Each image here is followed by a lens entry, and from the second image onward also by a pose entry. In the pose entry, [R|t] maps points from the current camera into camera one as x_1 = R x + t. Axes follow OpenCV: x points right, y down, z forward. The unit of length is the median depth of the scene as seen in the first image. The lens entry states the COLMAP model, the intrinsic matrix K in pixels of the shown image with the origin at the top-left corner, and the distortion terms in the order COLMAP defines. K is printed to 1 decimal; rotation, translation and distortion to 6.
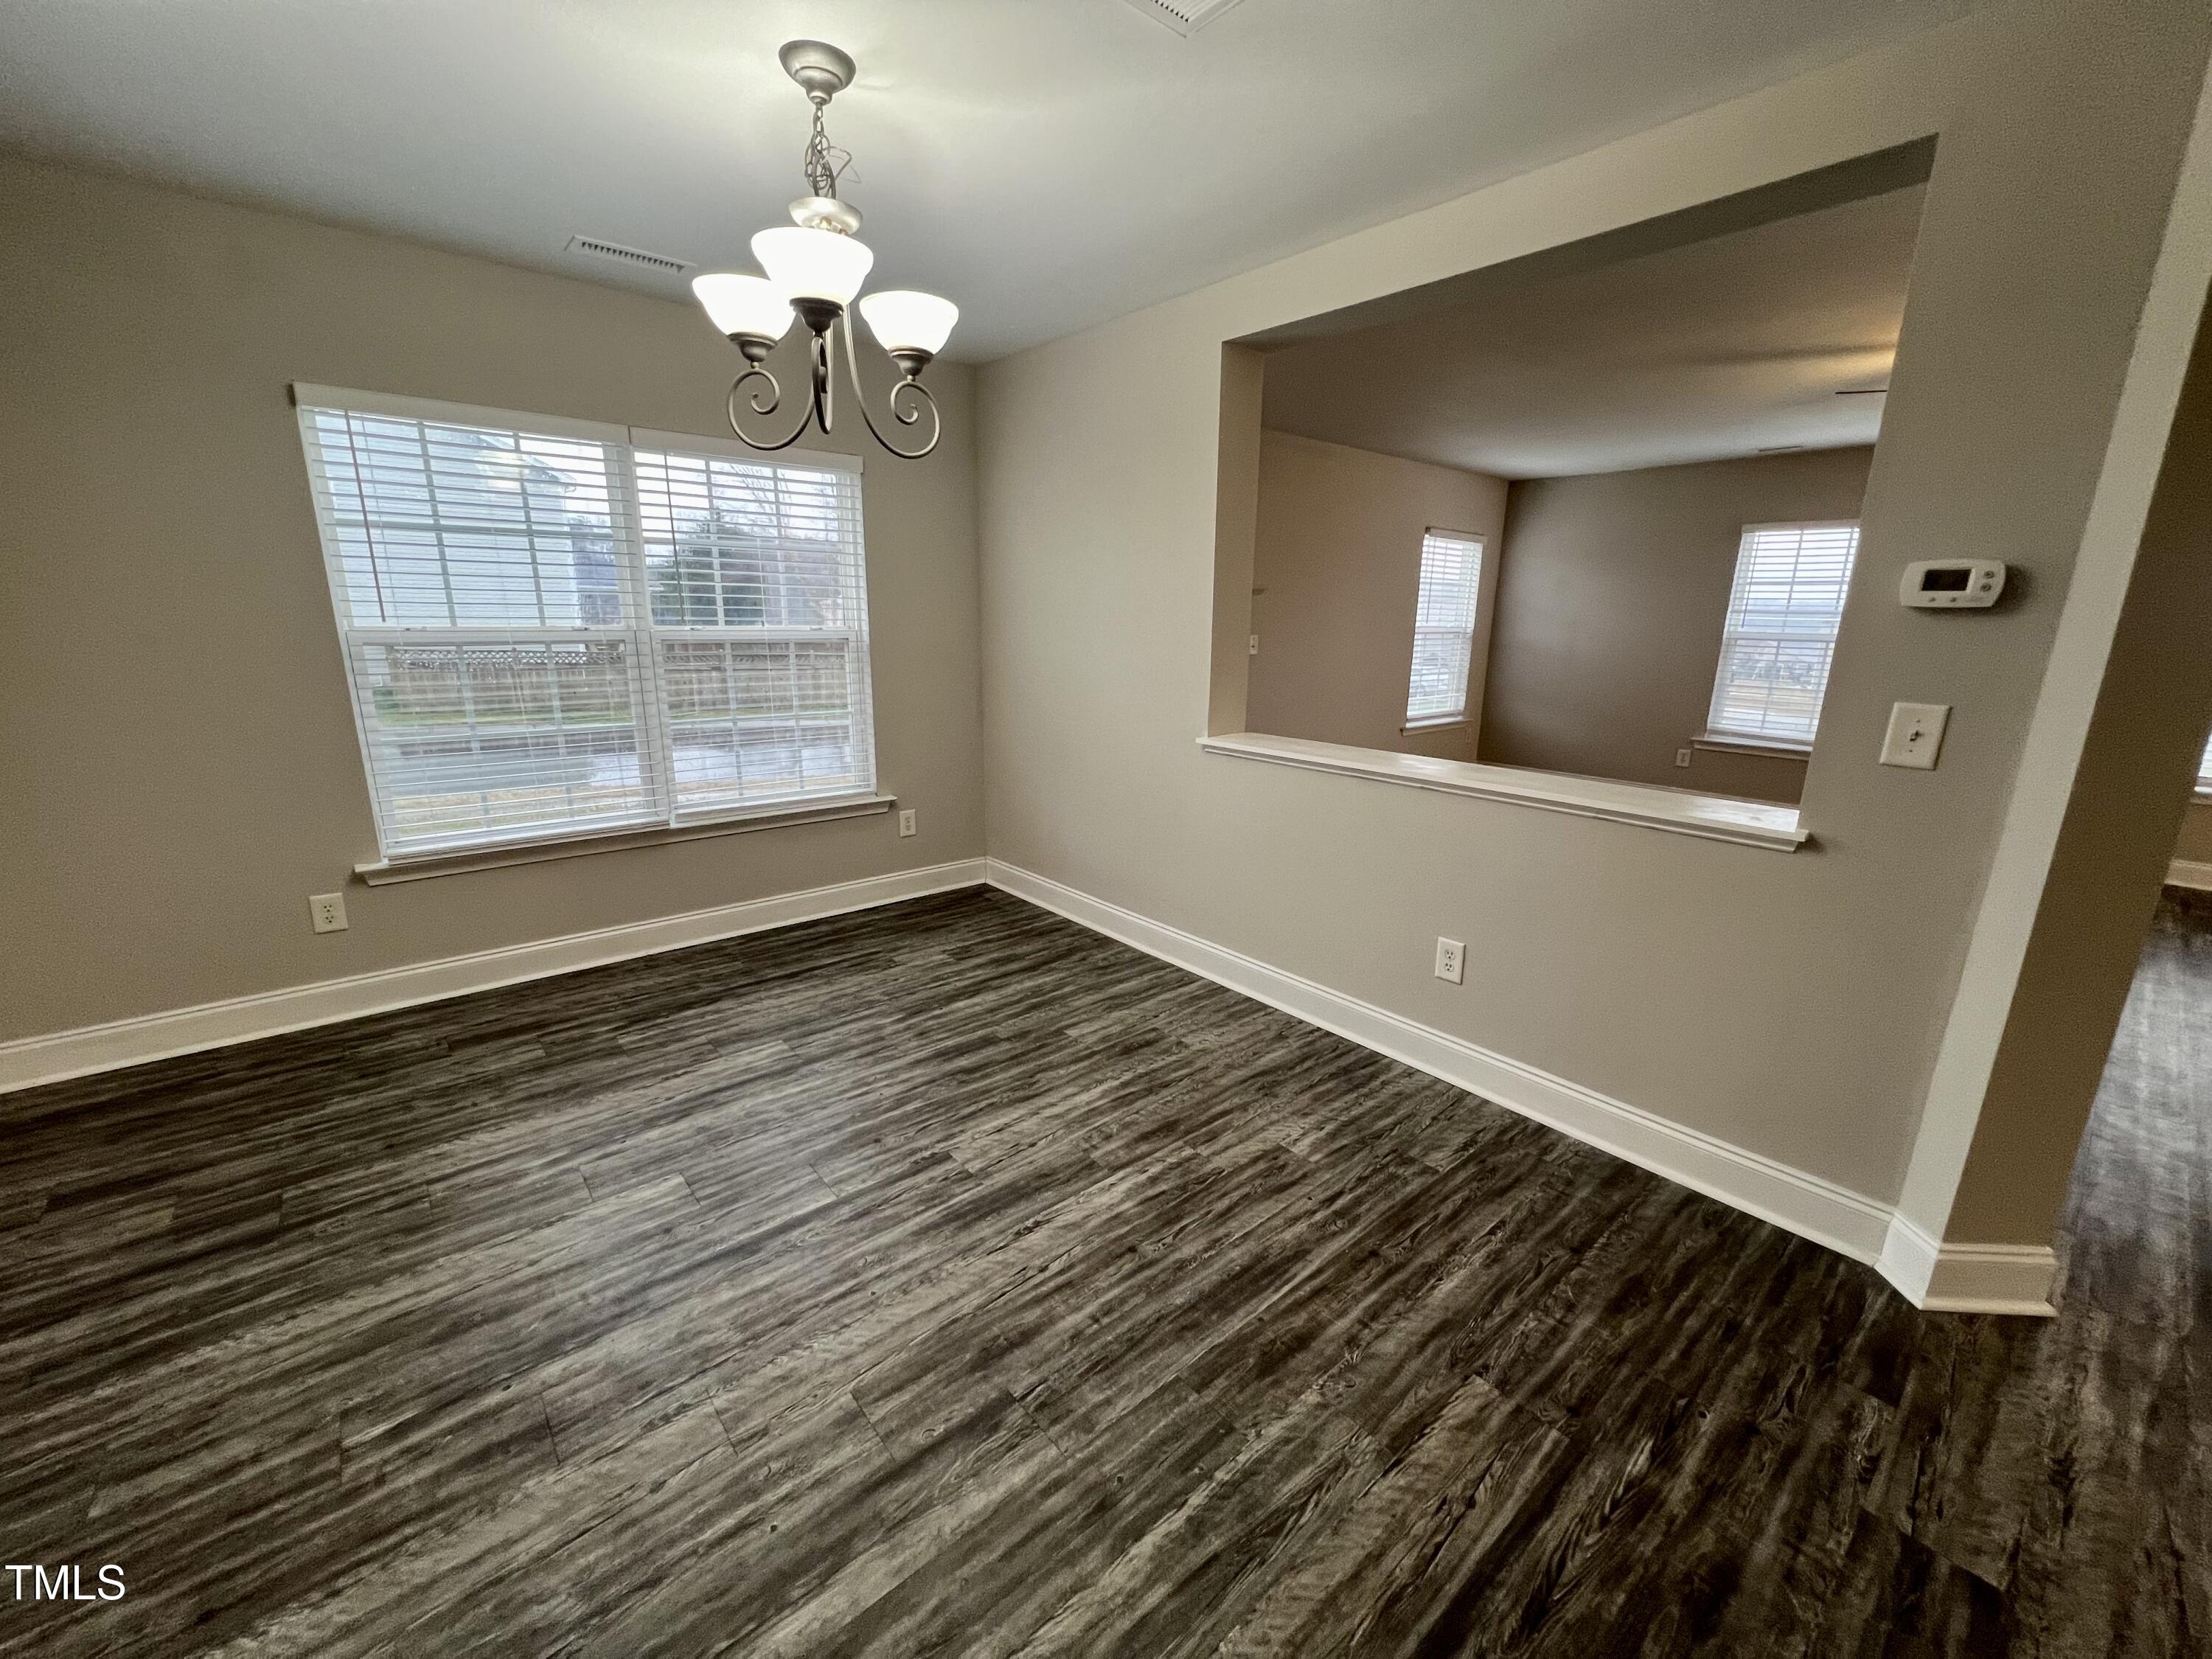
lens RADIAL K [[881.5, 0, 1106.8], [0, 881.5, 831.2], [0, 0, 1]] dist [0.002415, -0.000654]
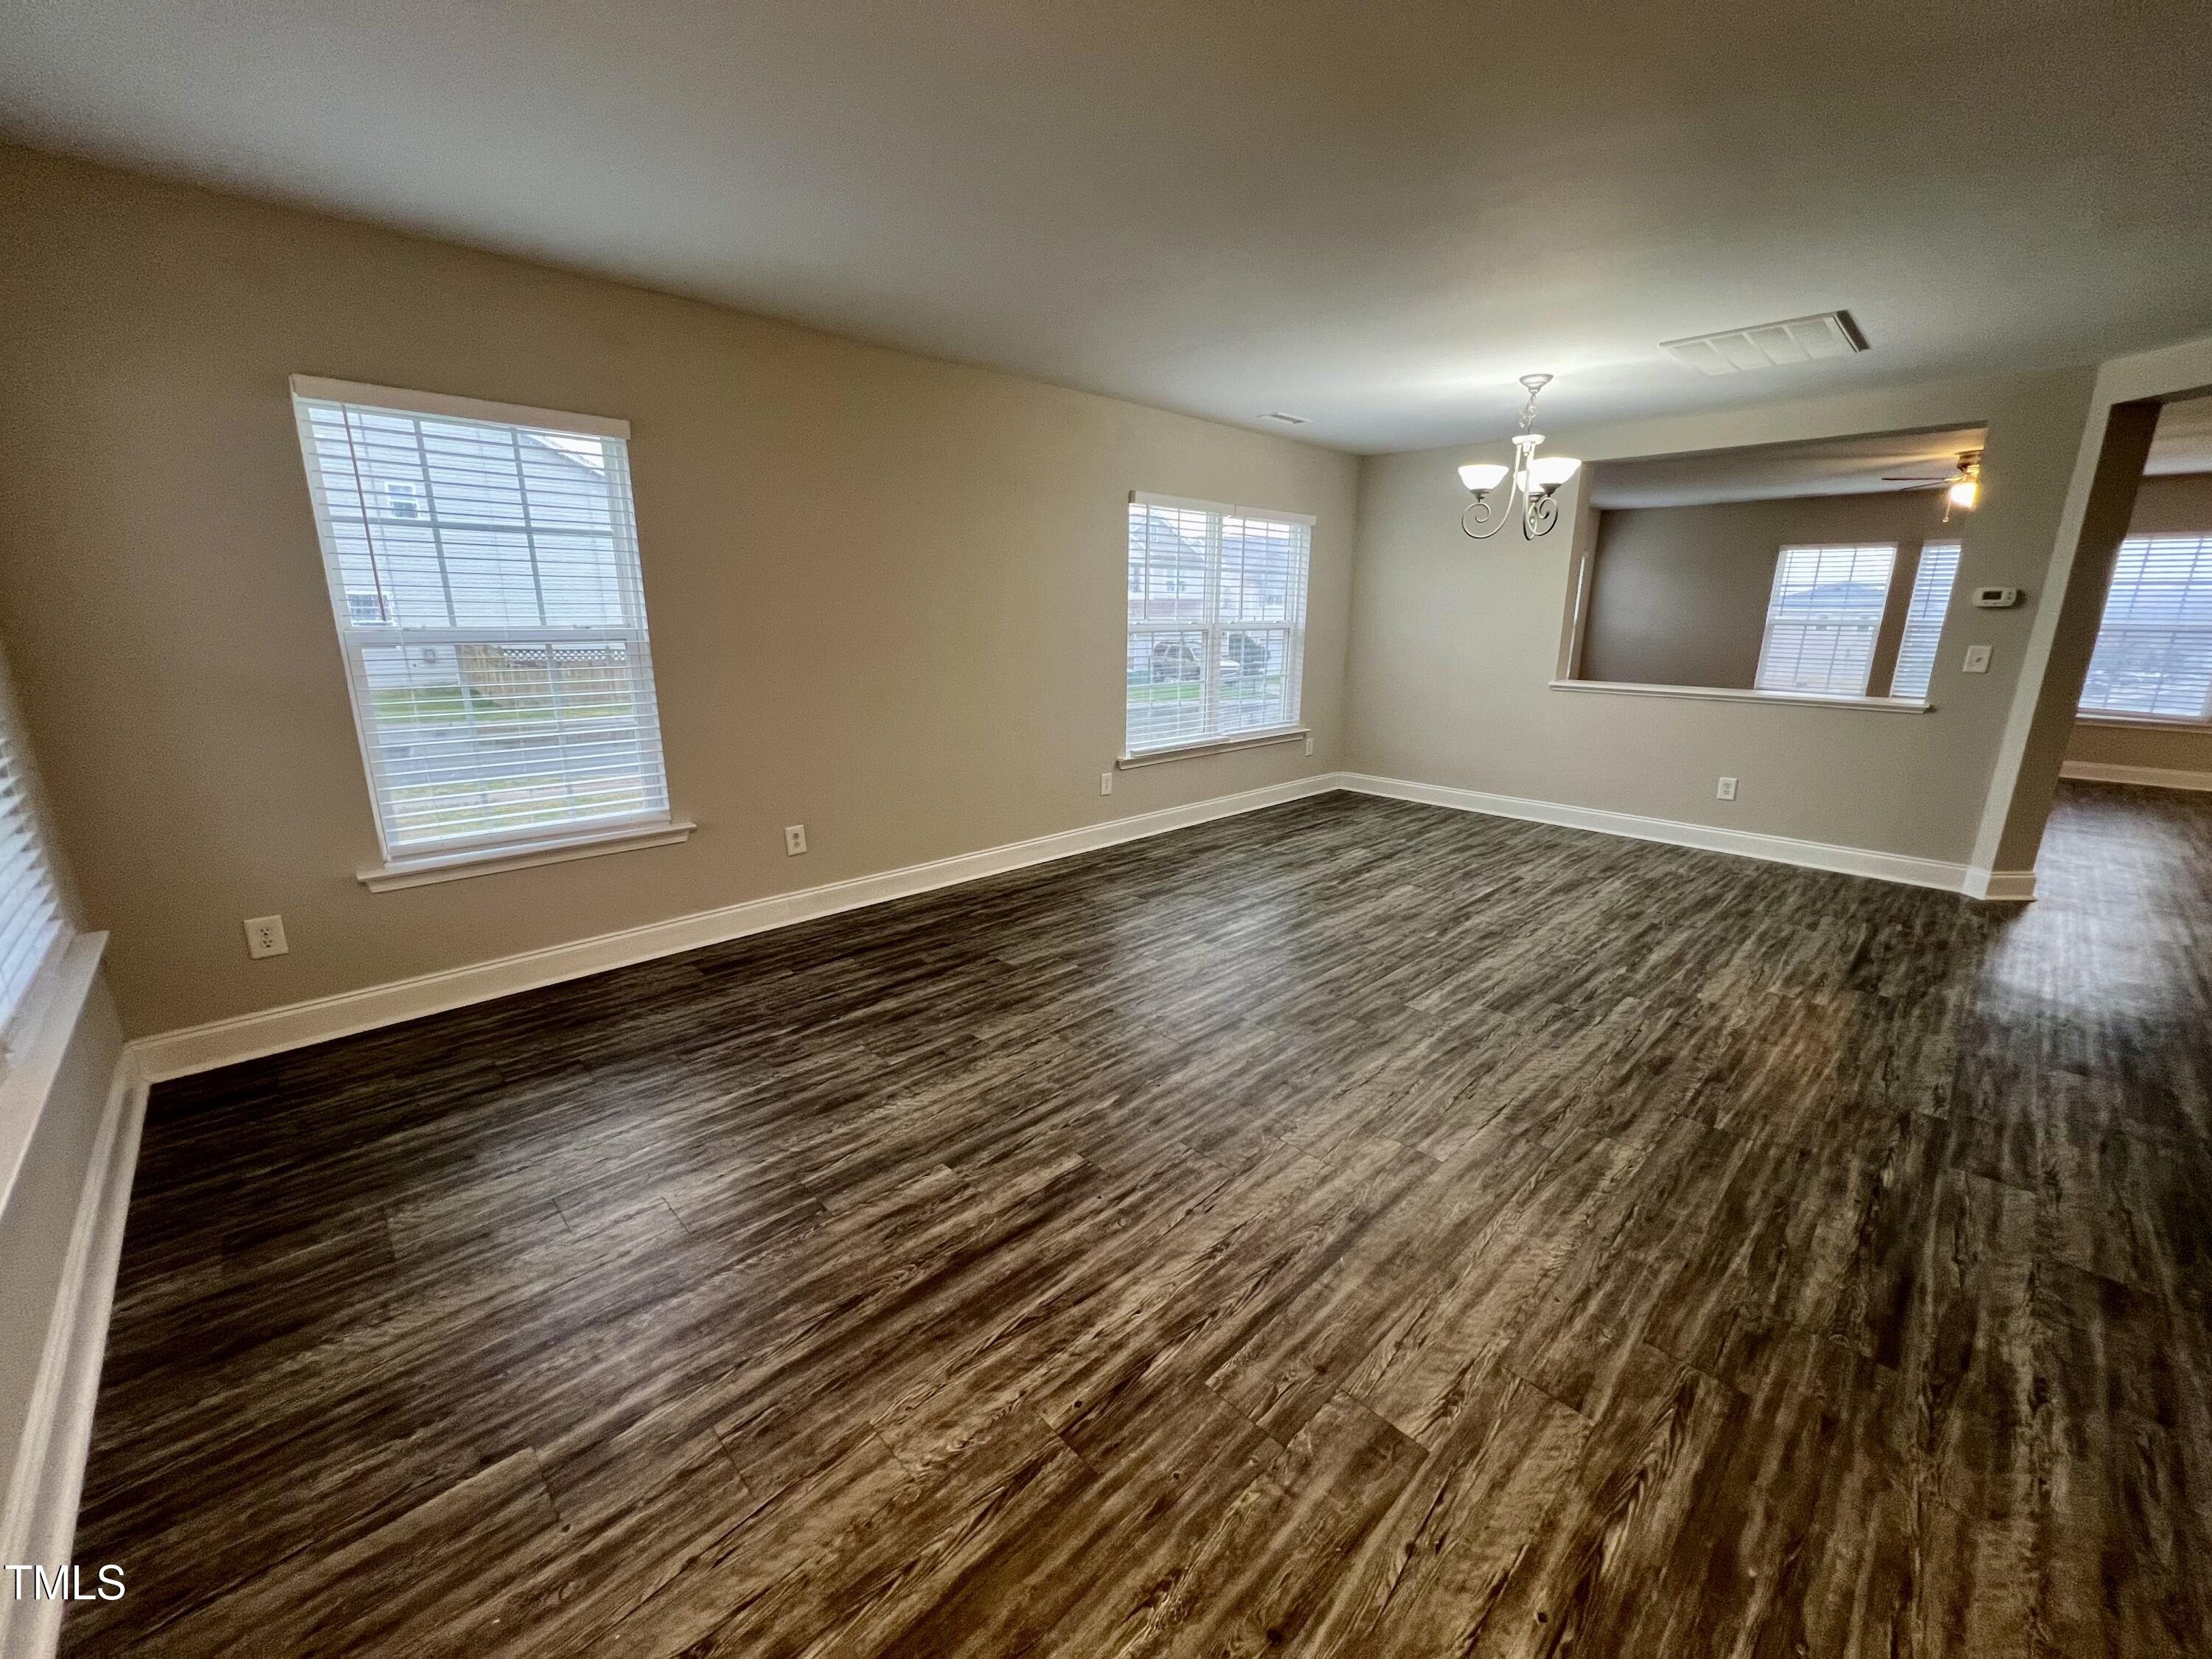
lens RADIAL K [[963.5, 0, 1103.7], [0, 963.5, 814.2], [0, 0, 1]] dist [0.003900, -0.001023]
pose [[0.994399, -0.029484, 0.101498, -1.445557], [0.032550, 0.999059, -0.028680, 0.280810], [-0.100556, 0.031823, 0.994422, -1.153654]]
